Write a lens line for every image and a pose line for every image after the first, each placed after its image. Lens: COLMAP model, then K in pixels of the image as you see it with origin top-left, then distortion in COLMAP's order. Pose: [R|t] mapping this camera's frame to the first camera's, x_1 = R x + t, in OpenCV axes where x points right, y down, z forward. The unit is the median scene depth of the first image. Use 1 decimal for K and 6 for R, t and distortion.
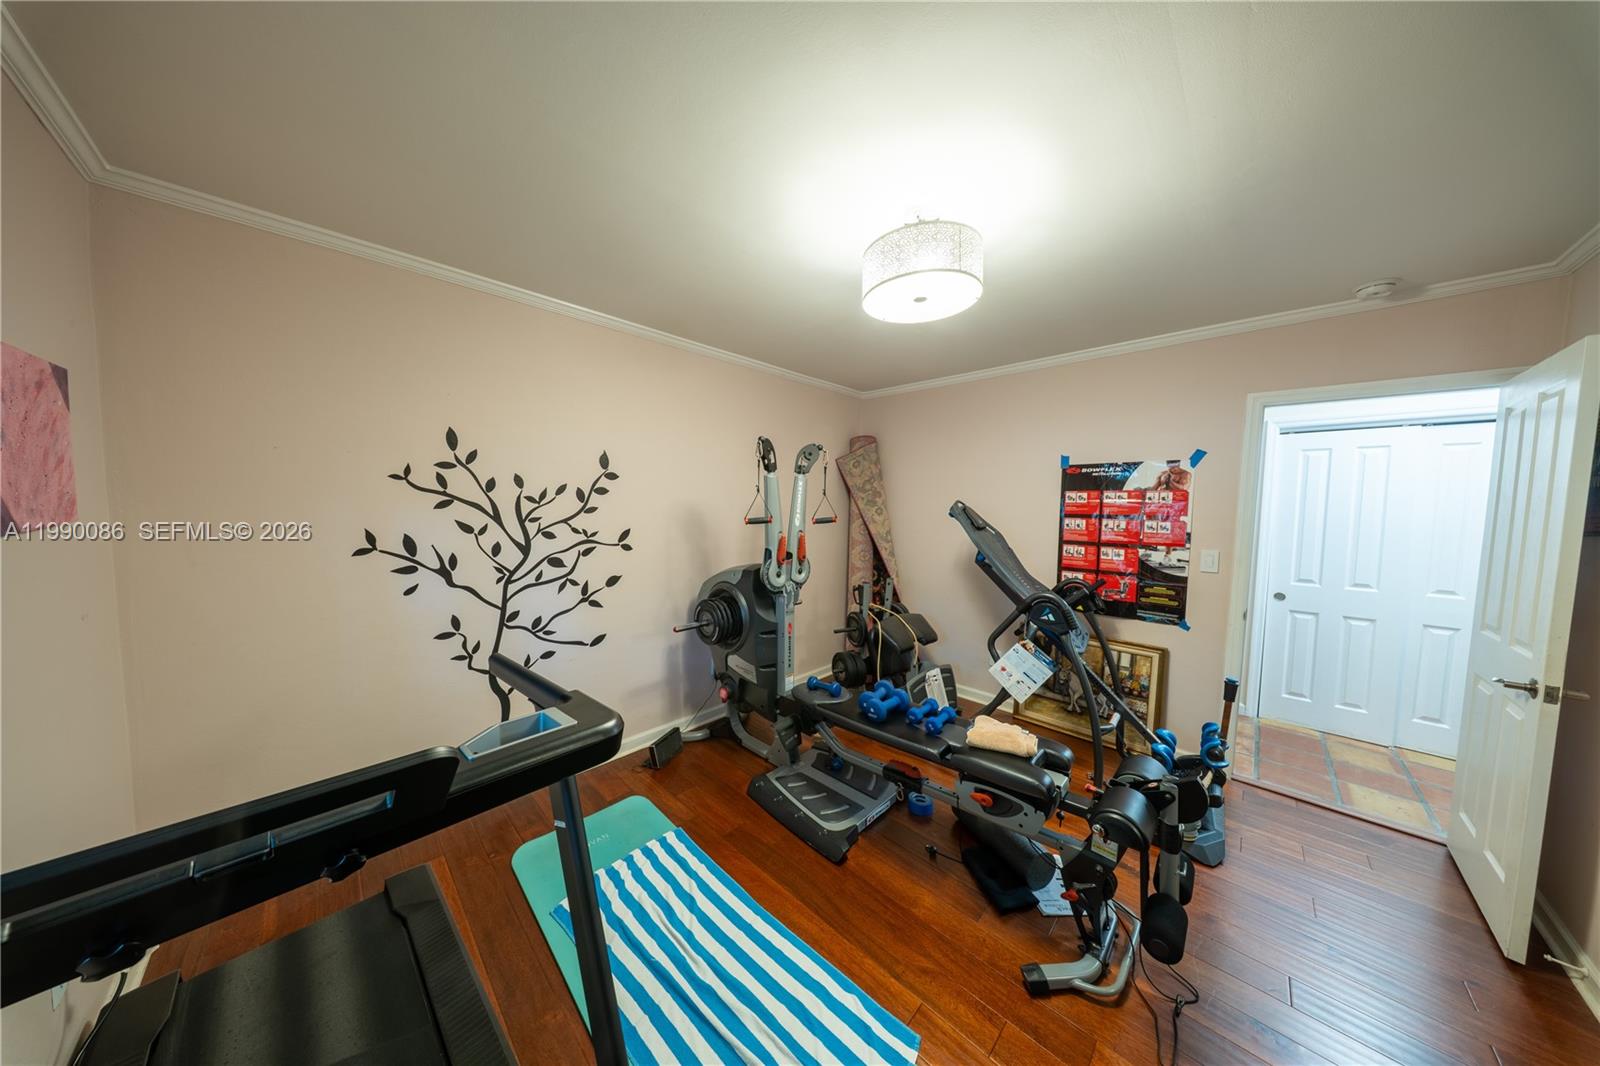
lens RADIAL K [[465.4, 0, 801.6], [0, 465.4, 541.6], [0, 0, 1]] dist [-0.000752, -0.000016]
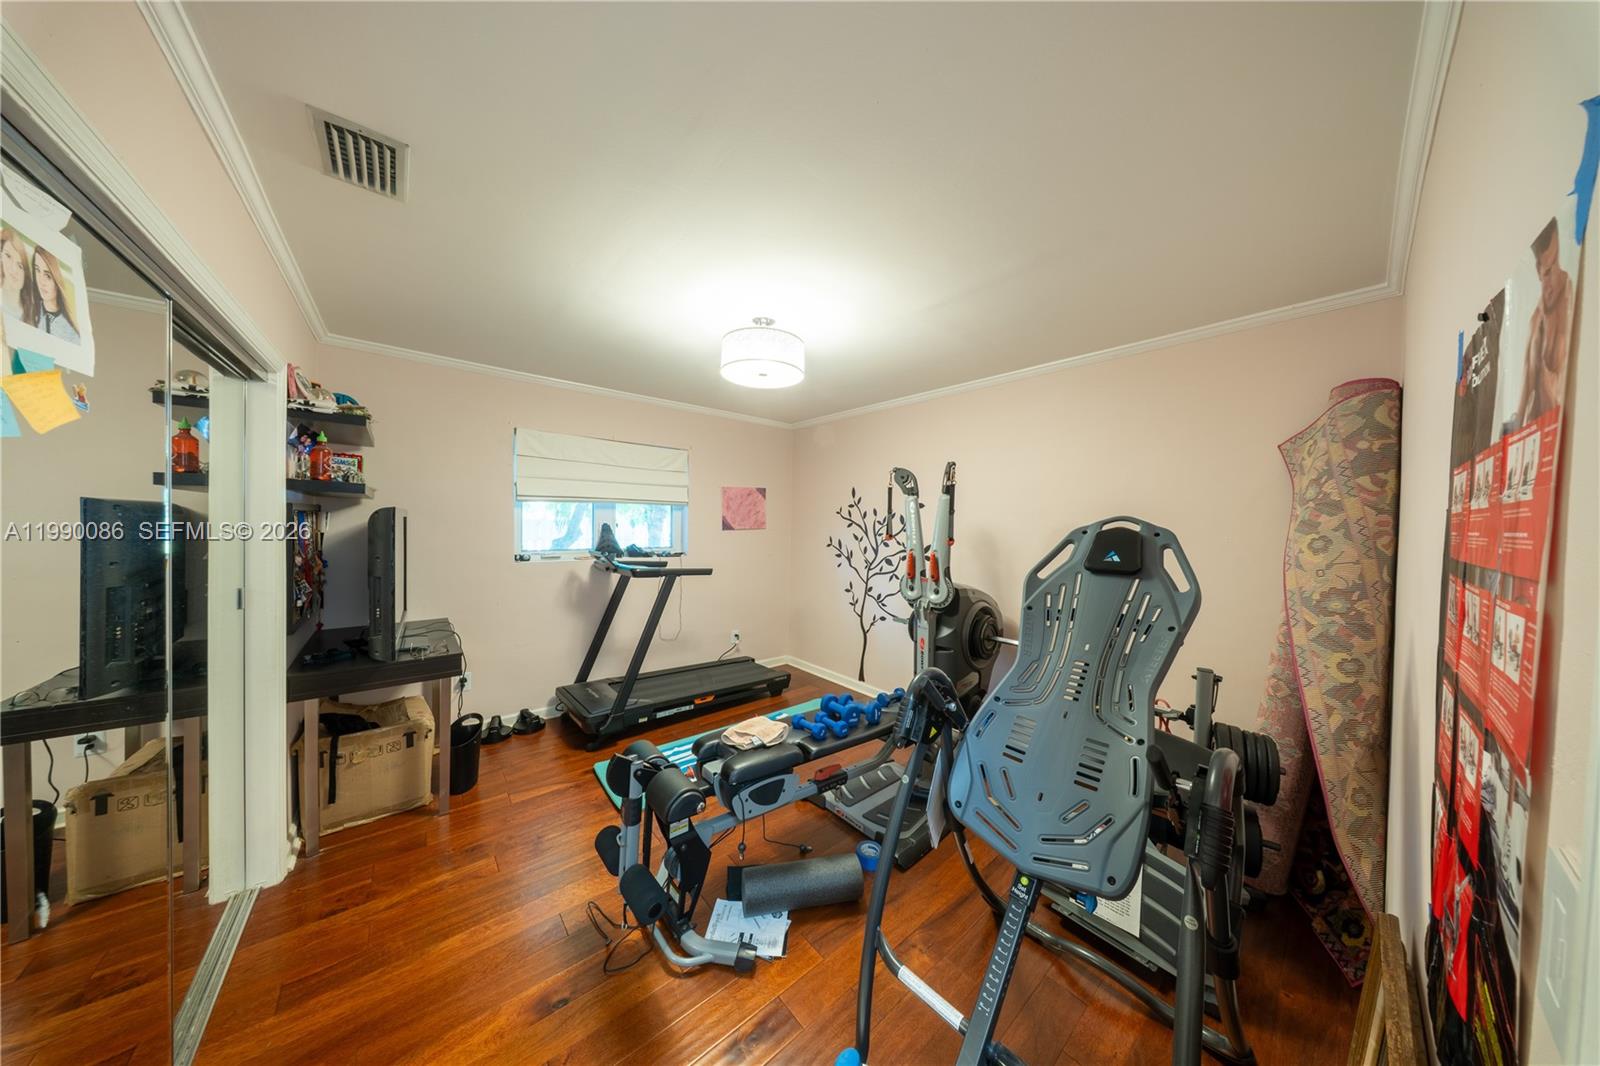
lens RADIAL K [[465.4, 0, 800.3], [0, 465.4, 532.4], [0, 0, 1]] dist [-0.000752, -0.000016]
pose [[-0.102975, 0.009412, -0.994639, 1.161974], [-0.097567, 0.995038, 0.019517, -0.061606], [0.989887, 0.099053, -0.101545, 0.909318]]
